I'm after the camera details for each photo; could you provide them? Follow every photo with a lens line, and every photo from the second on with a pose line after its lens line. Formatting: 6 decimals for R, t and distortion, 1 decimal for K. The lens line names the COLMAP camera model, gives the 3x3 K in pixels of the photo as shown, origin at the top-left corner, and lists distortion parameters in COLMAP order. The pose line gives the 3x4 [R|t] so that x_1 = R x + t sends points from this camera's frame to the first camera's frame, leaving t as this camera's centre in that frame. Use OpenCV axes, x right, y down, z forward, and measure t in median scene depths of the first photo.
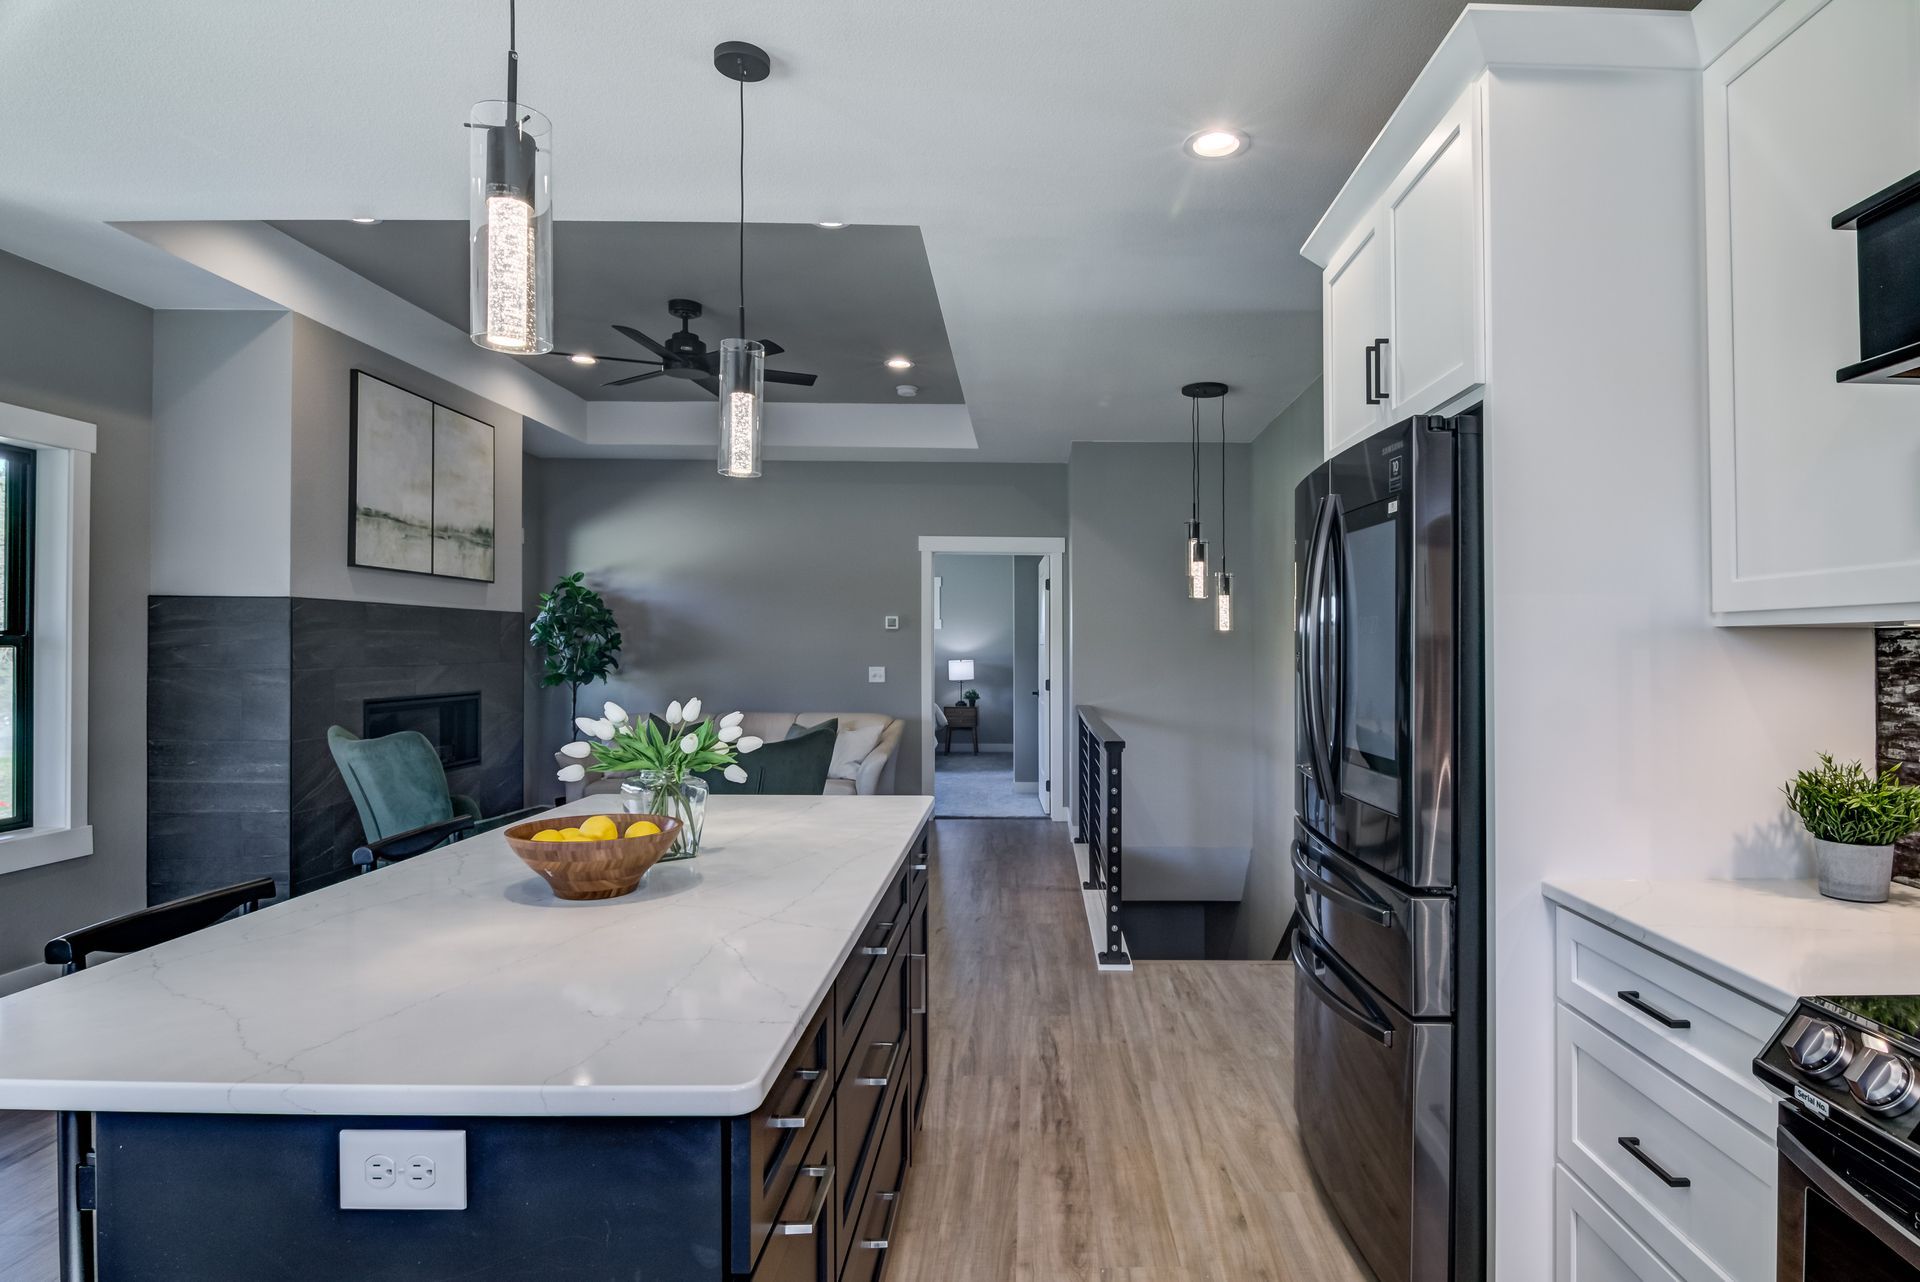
lens RADIAL K [[896.1, 0, 960.0], [0, 896.1, 641.0], [0, 0, 1]] dist [0.001075, -0.000042]
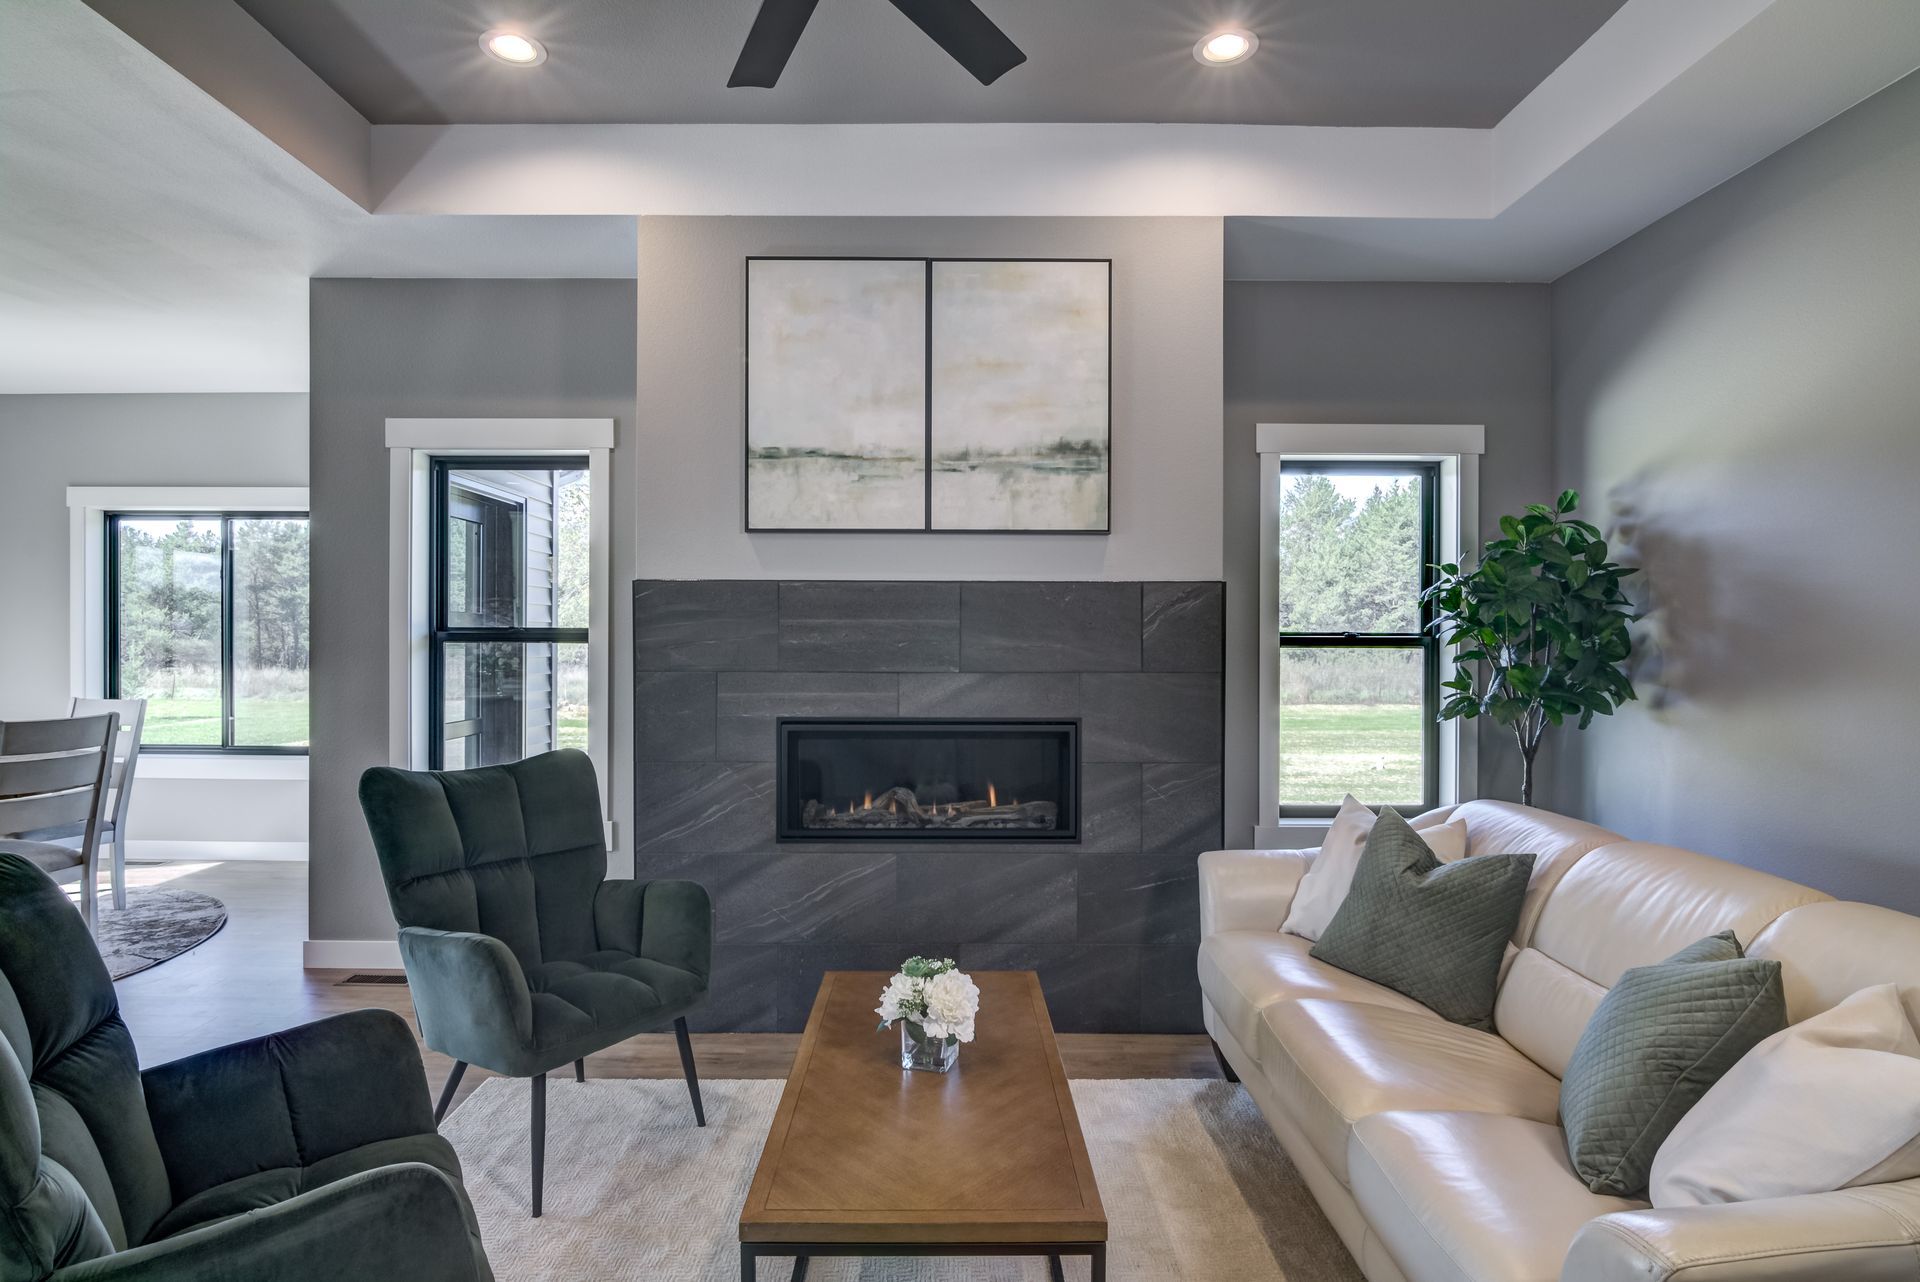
lens RADIAL K [[896.1, 0, 960.0], [0, 896.1, 641.0], [0, 0, 1]] dist [0.001075, -0.000042]
pose [[0.080430, 0.004321, -0.996751, 0.049608], [0.003615, 0.999983, 0.004627, 0.001764], [0.996754, -0.003976, 0.080413, 0.944795]]
